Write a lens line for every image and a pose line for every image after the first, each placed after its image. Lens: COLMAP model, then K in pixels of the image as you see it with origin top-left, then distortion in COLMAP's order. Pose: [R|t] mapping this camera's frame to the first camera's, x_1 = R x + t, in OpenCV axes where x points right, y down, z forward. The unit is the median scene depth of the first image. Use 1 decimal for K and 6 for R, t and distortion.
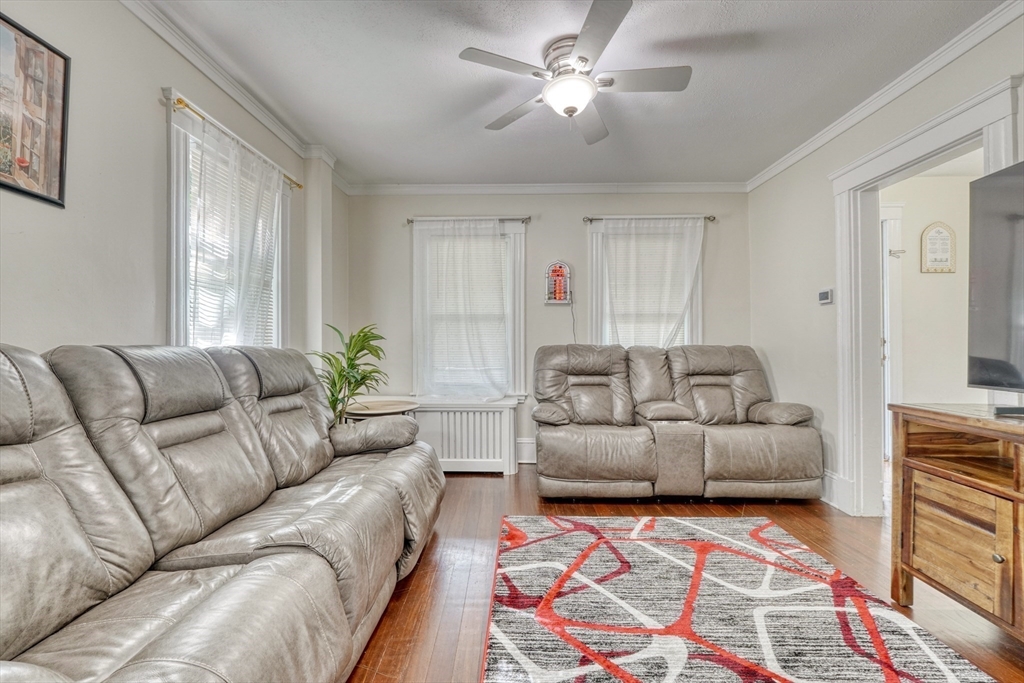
lens RADIAL K [[442.0, 0, 505.3], [0, 442.0, 335.9], [0, 0, 1]] dist [-0.014735, 0.001350]
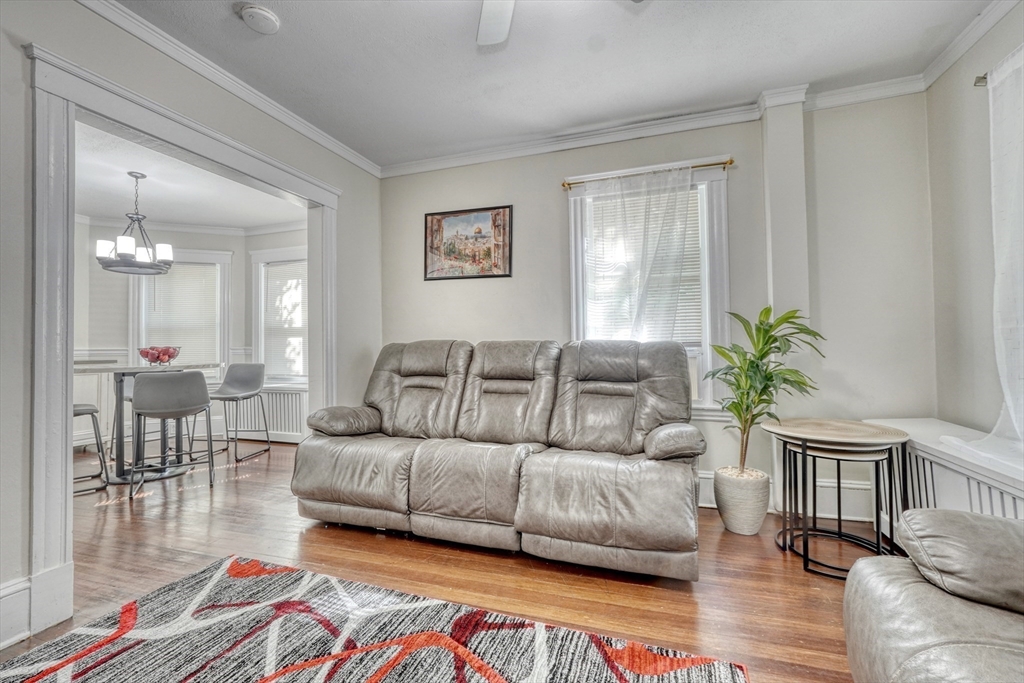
lens RADIAL K [[442.0, 0, 522.0], [0, 442.0, 339.1], [0, 0, 1]] dist [-0.014735, 0.001350]
pose [[-0.299522, -0.013063, -0.954000, 0.846230], [0.027323, 0.999379, -0.022263, 0.050014], [0.953698, -0.032735, -0.298979, 1.382115]]
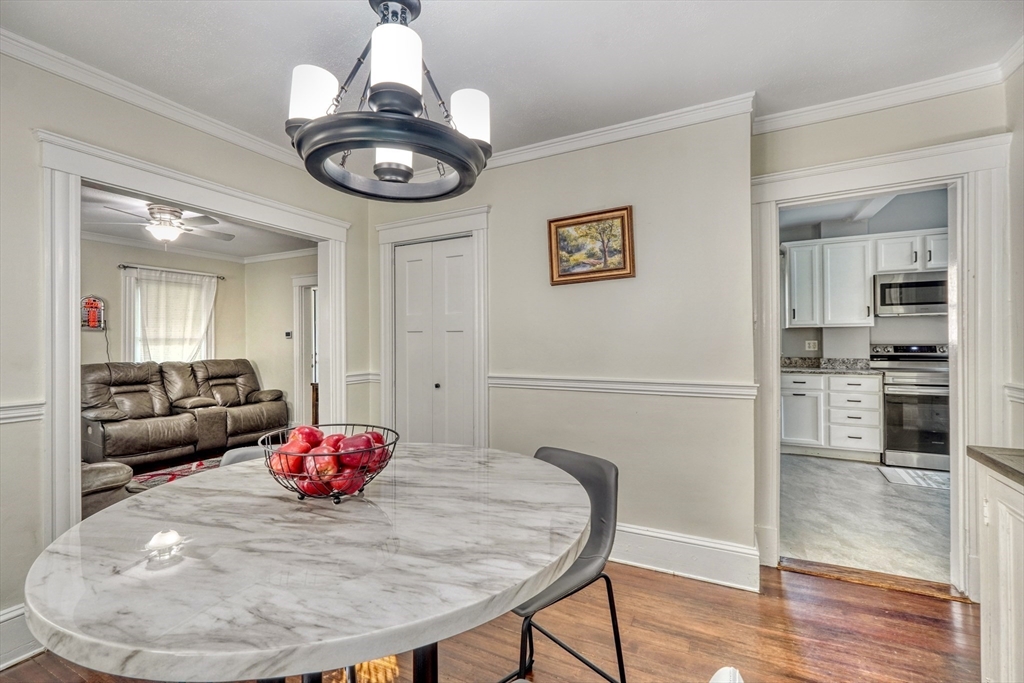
lens RADIAL K [[442.0, 0, 518.7], [0, 442.0, 340.5], [0, 0, 1]] dist [-0.014735, 0.001350]
pose [[0.433308, -0.001152, 0.901245, -0.522414], [-0.009910, 0.999933, 0.006042, -0.070443], [-0.901192, -0.011550, 0.433267, -0.682524]]
